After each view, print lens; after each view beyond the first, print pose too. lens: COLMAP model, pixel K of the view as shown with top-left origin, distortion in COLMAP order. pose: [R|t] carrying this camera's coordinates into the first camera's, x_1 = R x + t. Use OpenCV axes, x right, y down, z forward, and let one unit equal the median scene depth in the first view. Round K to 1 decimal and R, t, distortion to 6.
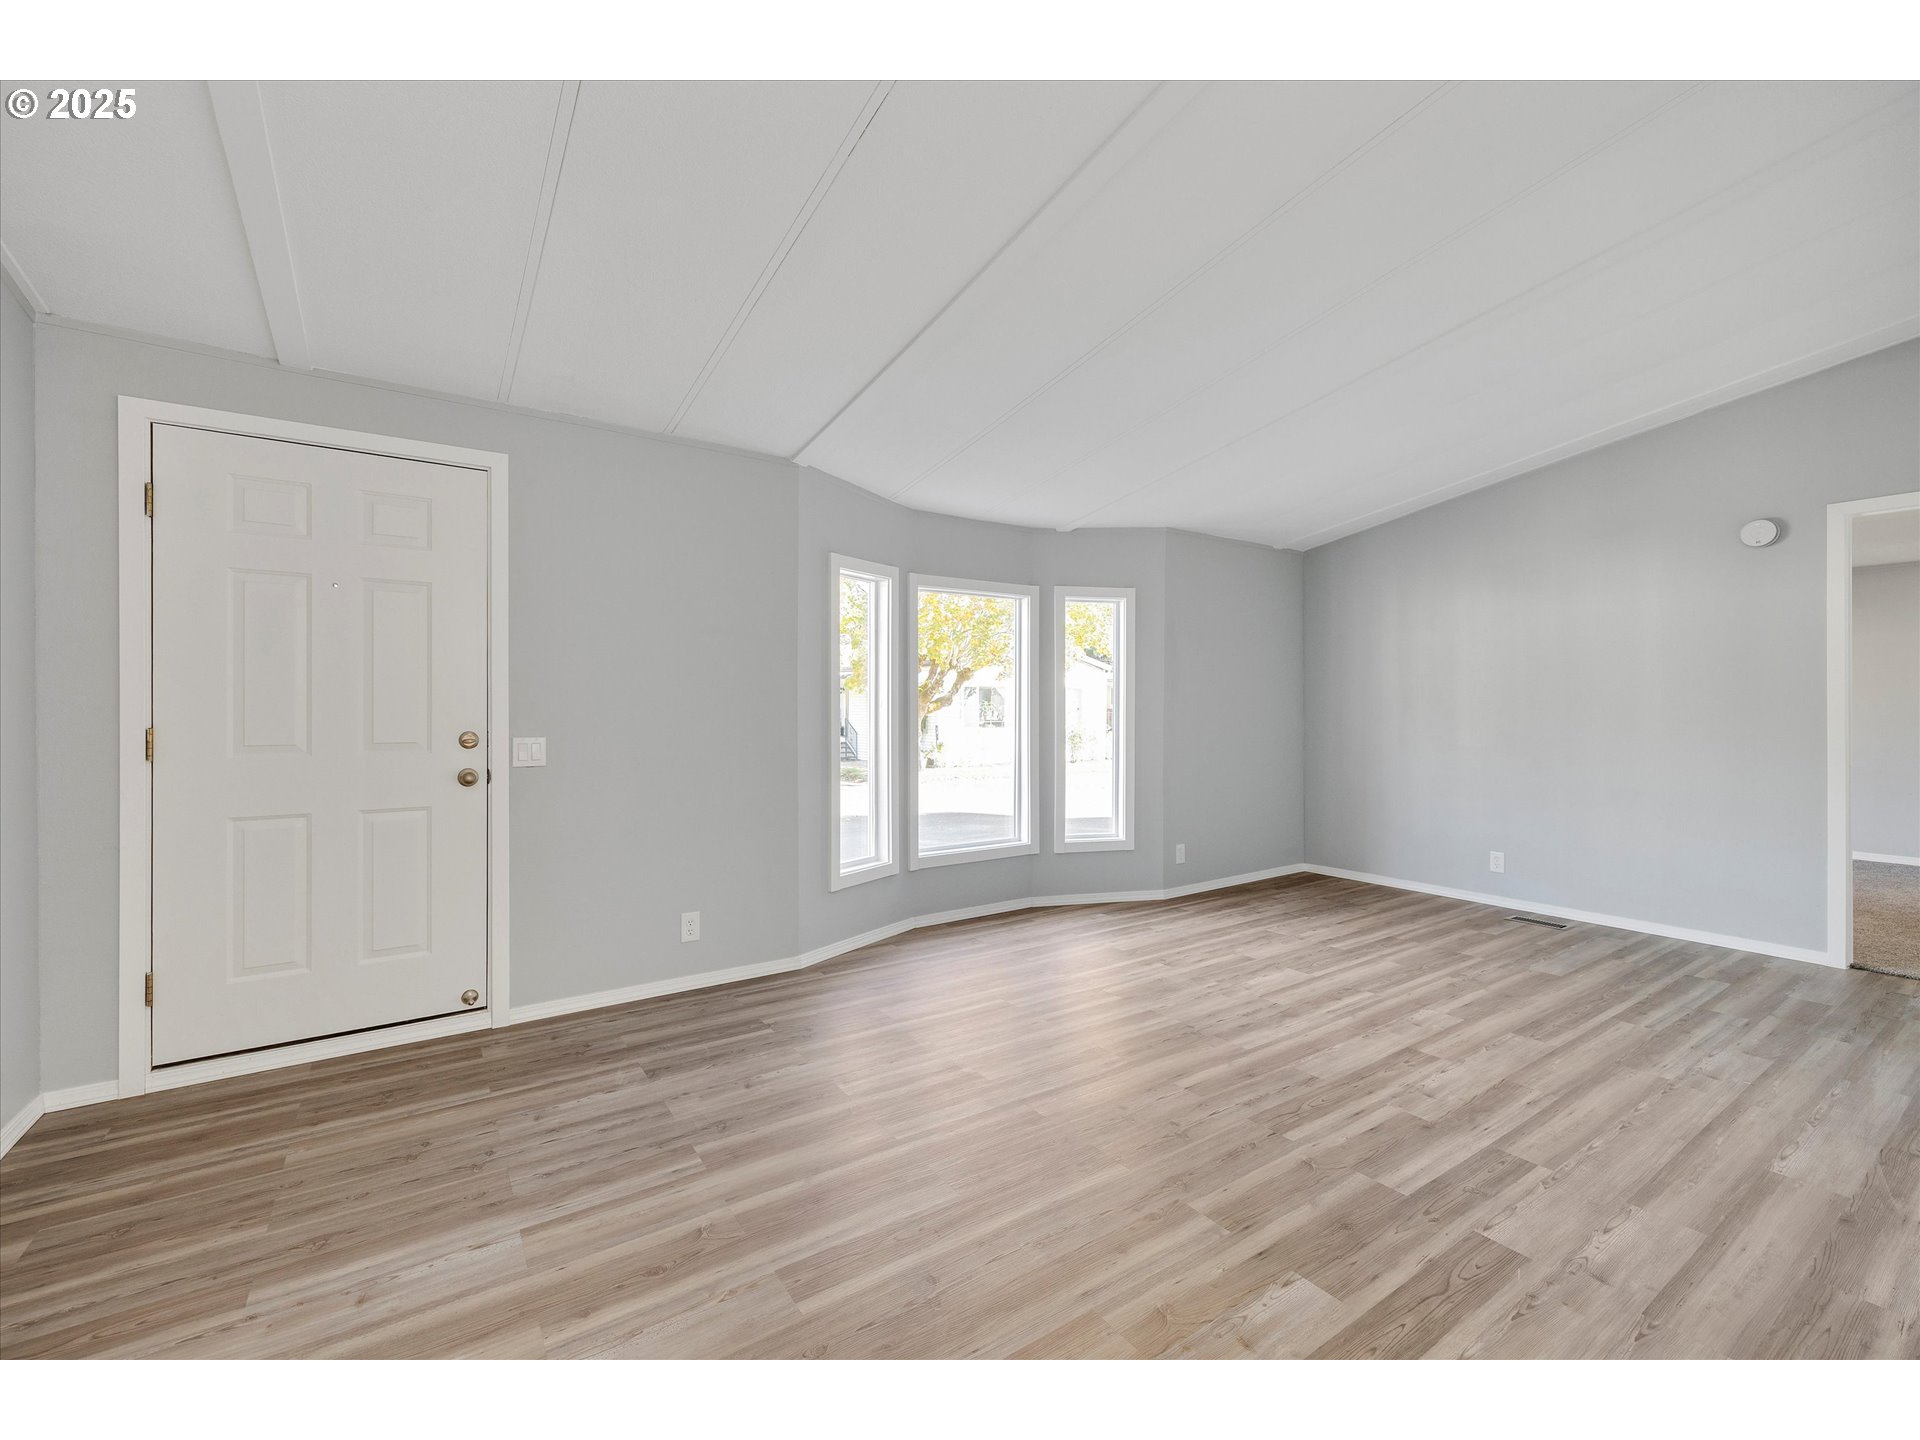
lens RADIAL K [[803.5, 0, 947.3], [0, 803.5, 709.4], [0, 0, 1]] dist [-0.000493, -0.000320]
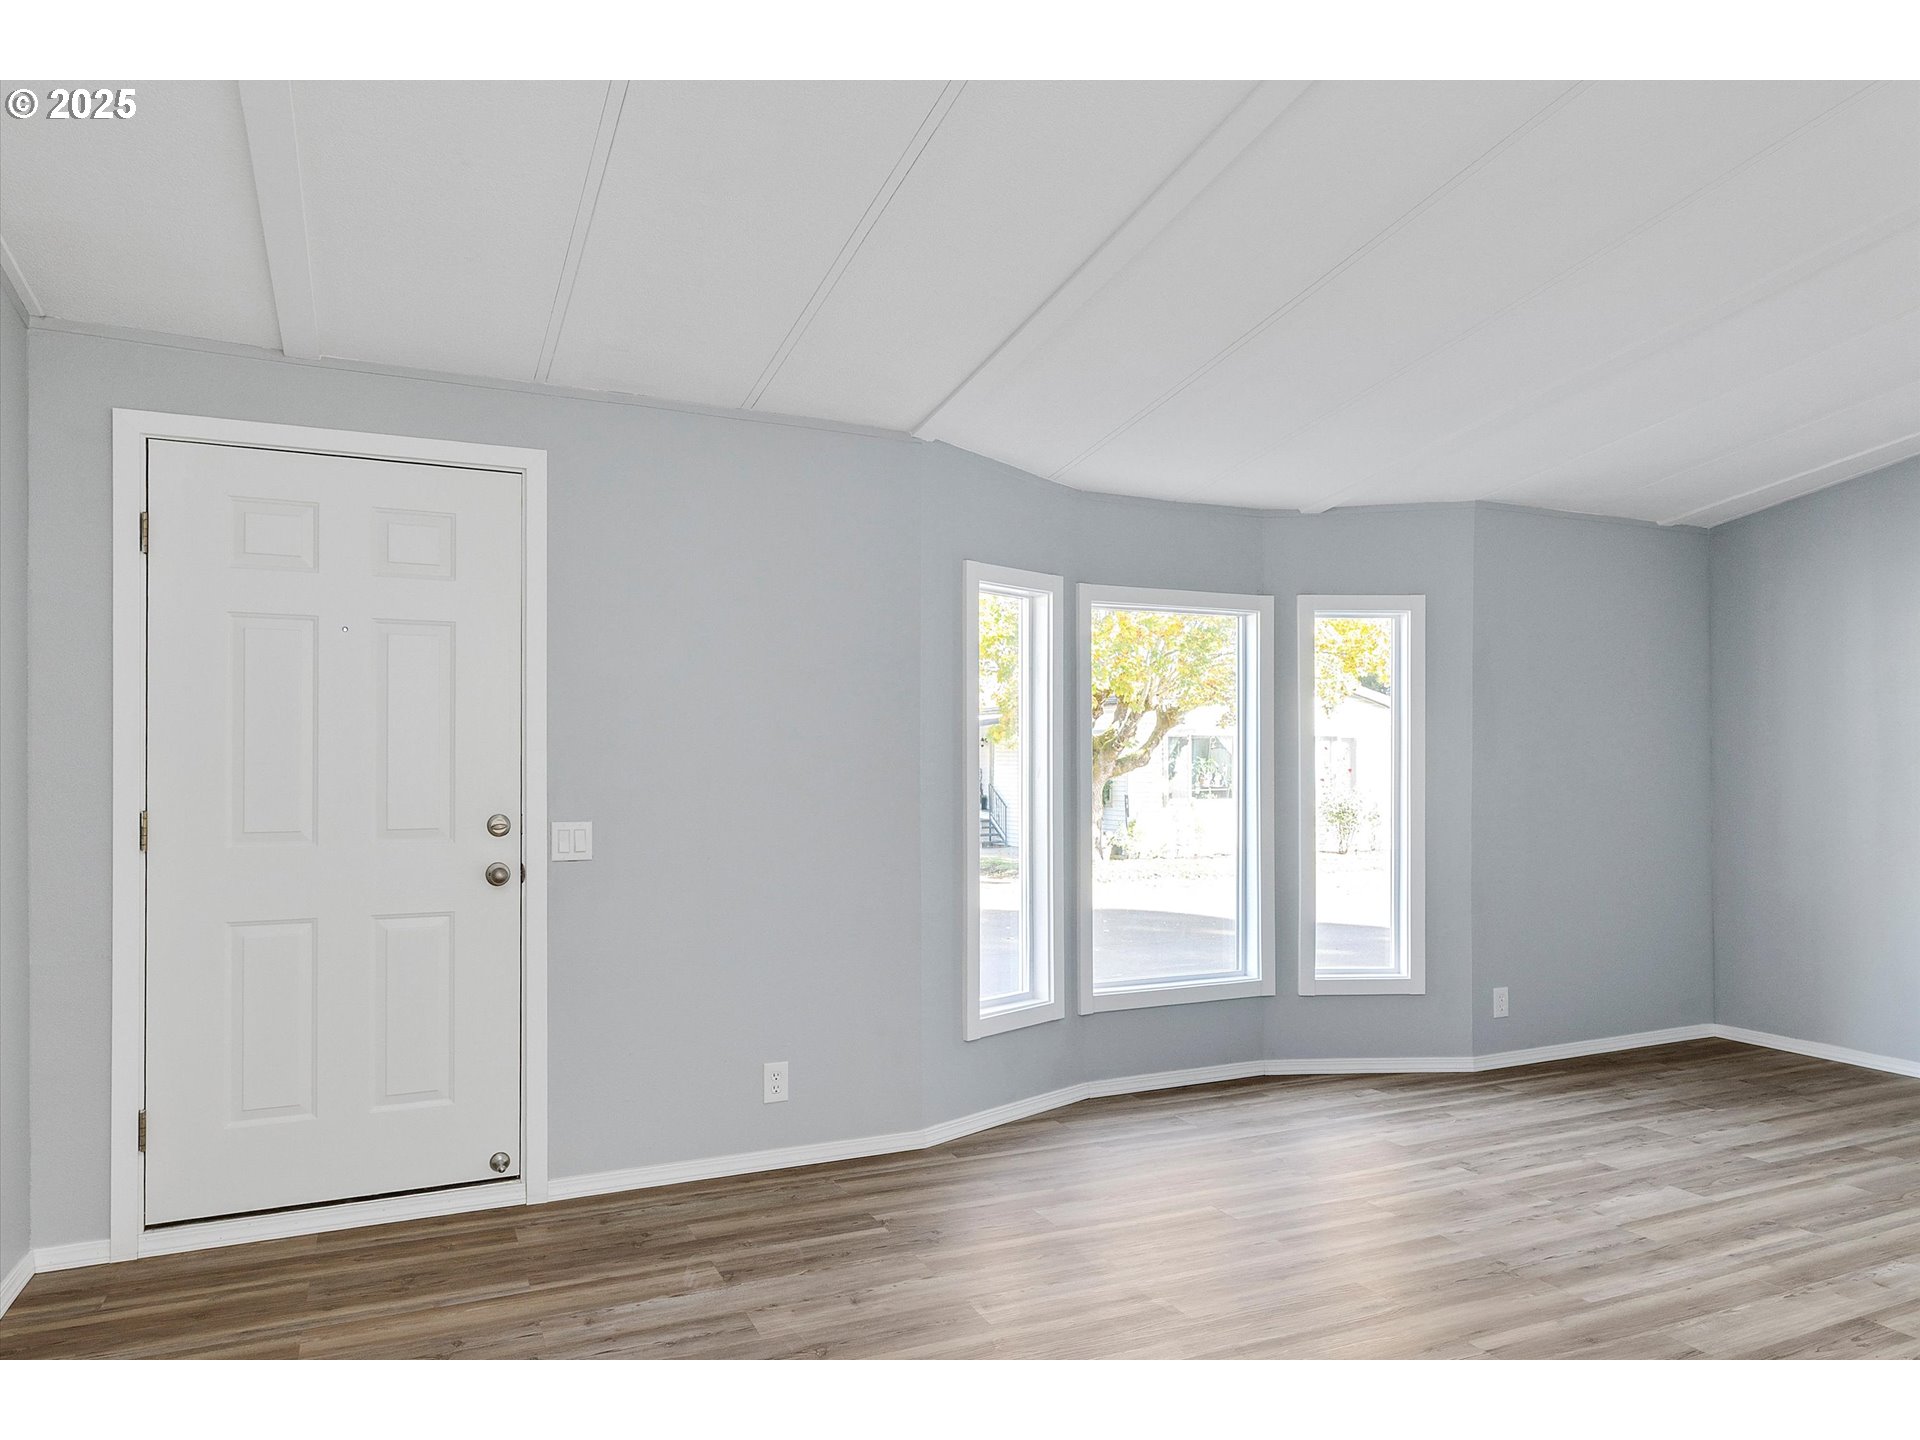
lens RADIAL K [[1219.2, 0, 944.0], [0, 1219.2, 756.3], [0, 0, 1]] dist [0.006400, -0.000041]
pose [[0.986793, -0.002168, -0.161969, 0.012032], [0.000594, 0.999952, -0.009766, -0.016013], [0.161983, 0.009541, 0.986747, -0.080021]]
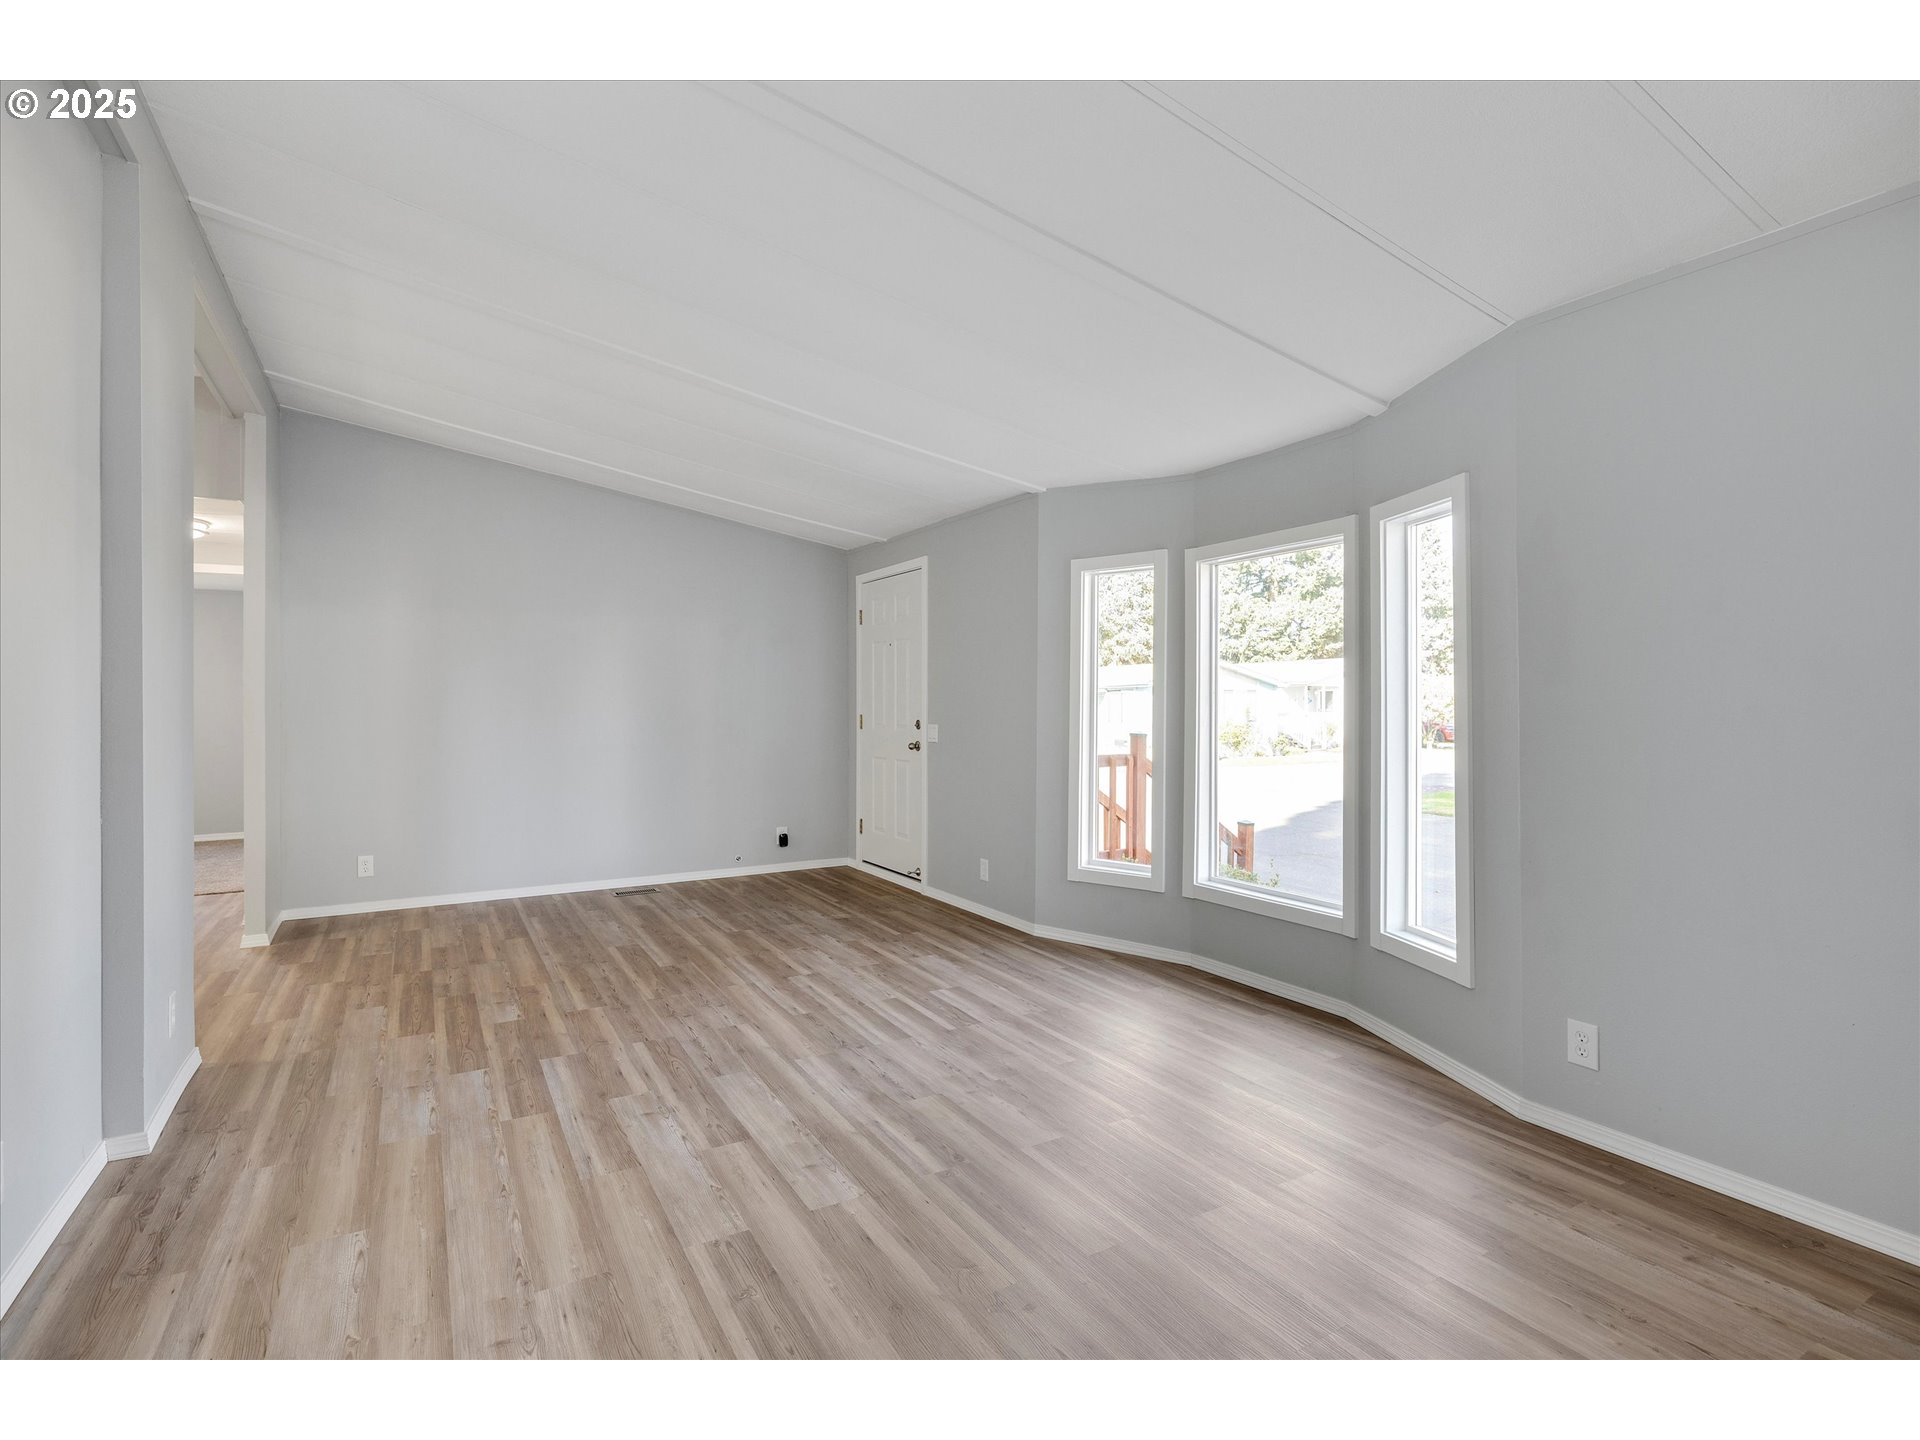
lens RADIAL K [[912.8, 0, 950.0], [0, 912.8, 710.1], [0, 0, 1]] dist [-0.001334, -0.000079]
pose [[-0.056936, 0.006983, -0.998353, 1.390028], [0.000198, 0.999976, 0.006983, -0.008353], [0.998378, 0.000200, -0.056936, 1.187661]]
